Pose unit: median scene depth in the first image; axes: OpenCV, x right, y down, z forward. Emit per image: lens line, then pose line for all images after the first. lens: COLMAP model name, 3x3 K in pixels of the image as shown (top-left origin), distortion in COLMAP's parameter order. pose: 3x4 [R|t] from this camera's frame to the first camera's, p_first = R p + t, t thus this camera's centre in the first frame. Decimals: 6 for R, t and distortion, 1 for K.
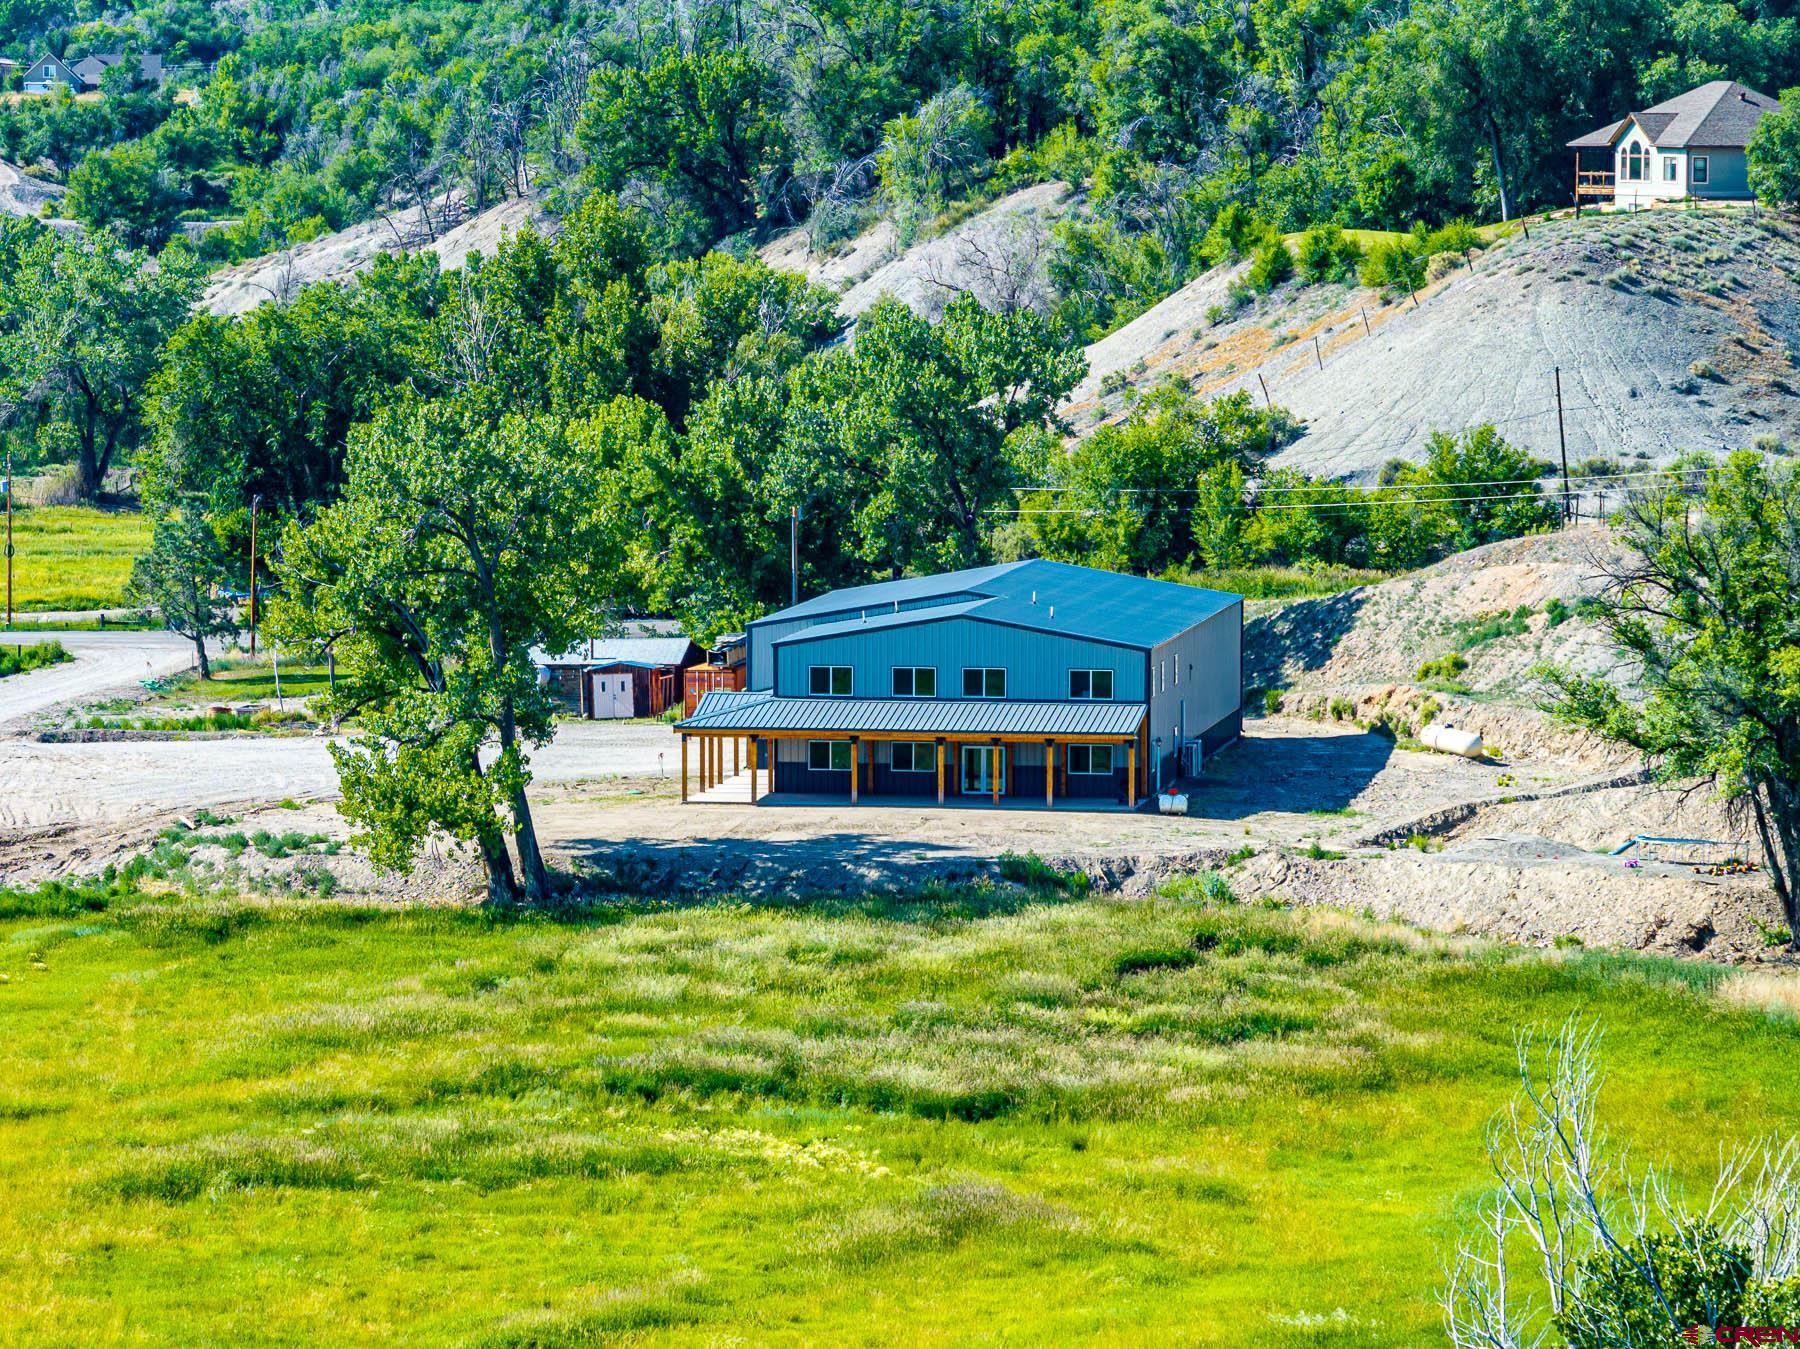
lens RADIAL K [[8697.6, 0, 900.0], [0, 8697.6, 674.5], [0, 0, 1]] dist [-1.074346, -0.477512]
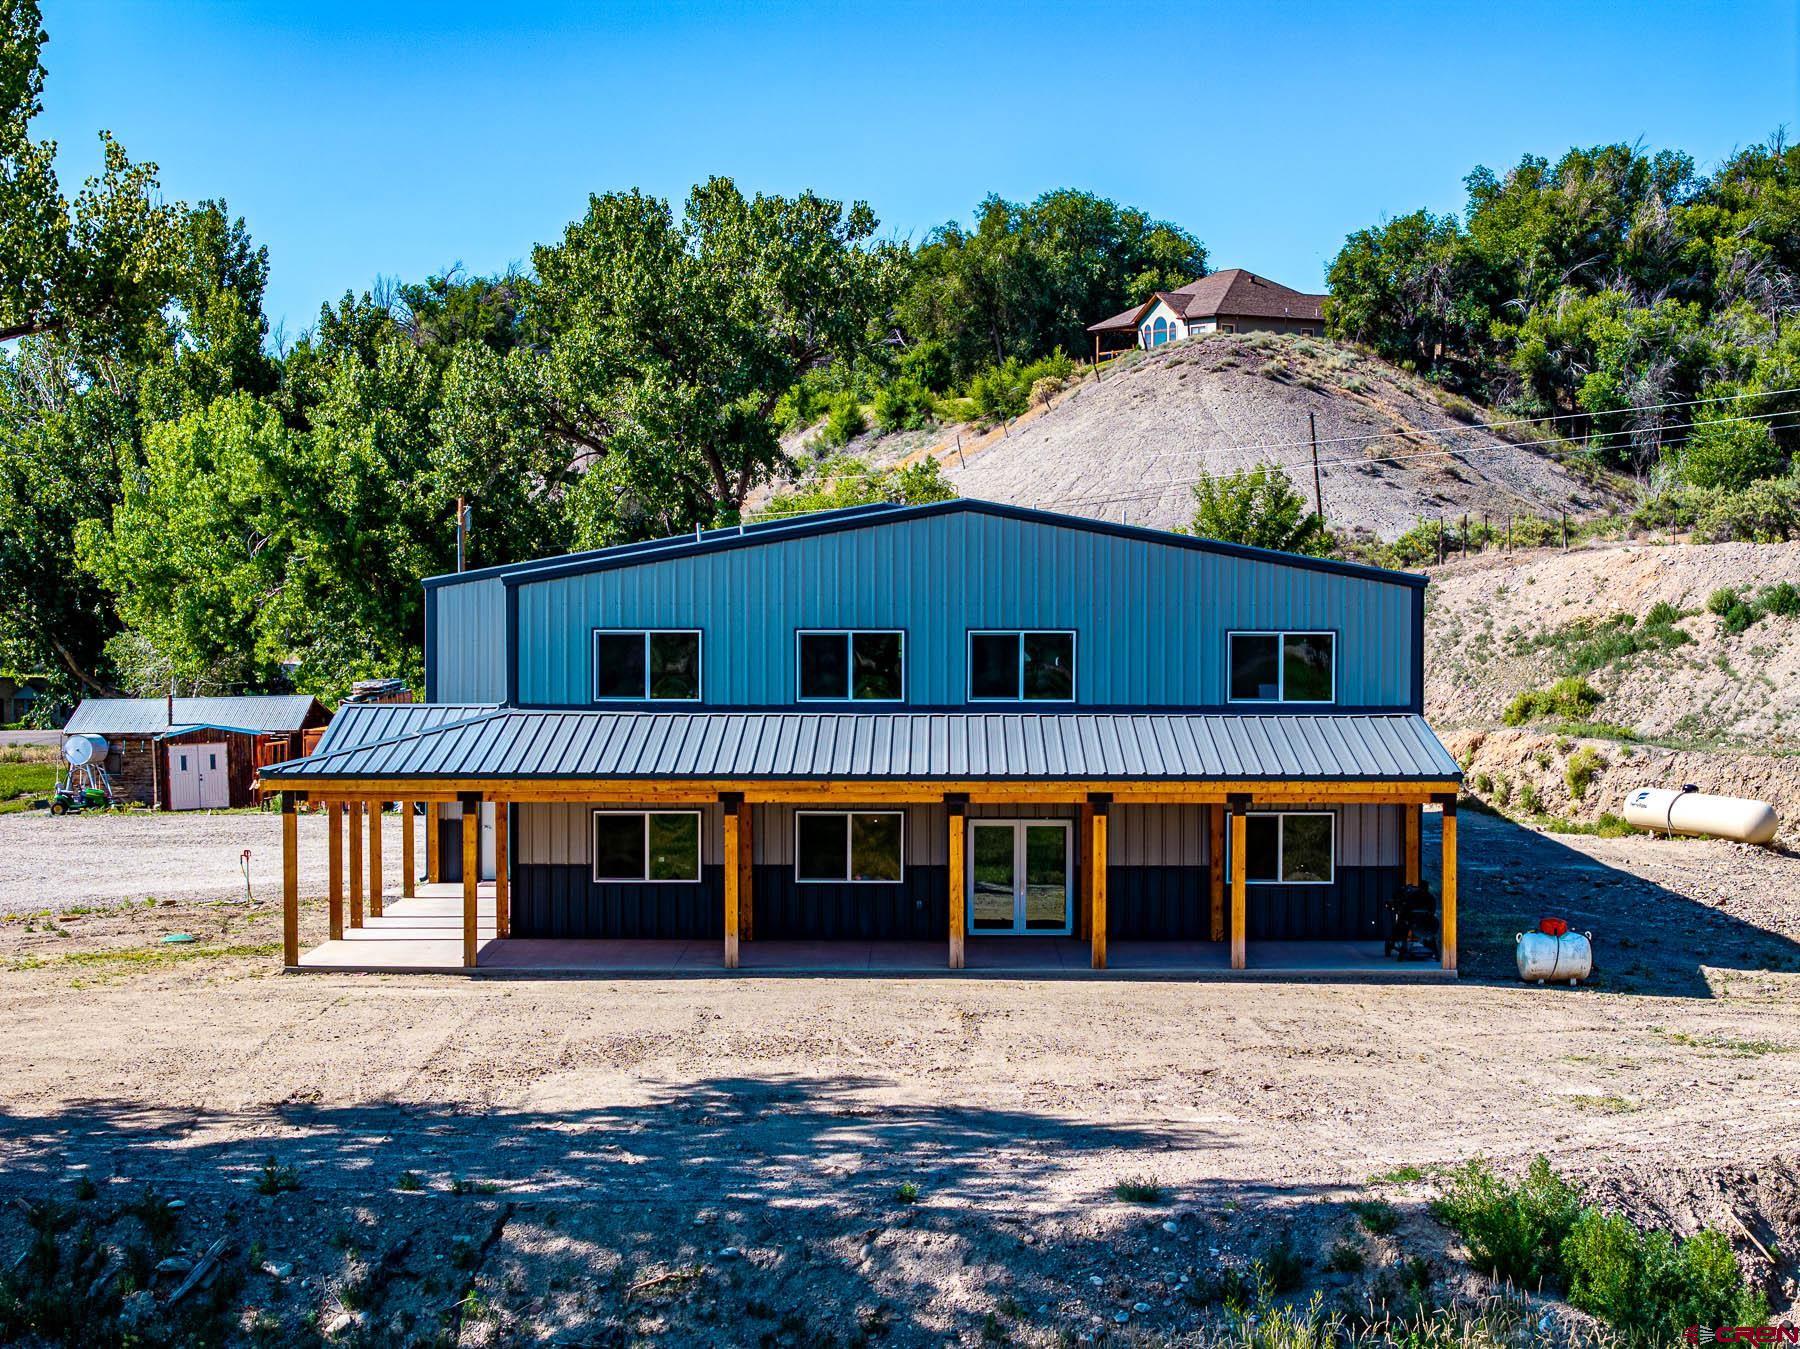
lens RADIAL K [[3325.7, 0, 900.0], [0, 3325.7, 674.5], [0, 0, 1]] dist [-0.098027, 0.451471]
pose [[0.988977, -0.003585, 0.148023, -0.016789], [0.011002, 0.998722, -0.049320, 0.007787], [-0.147657, 0.050405, 0.987753, 0.722936]]
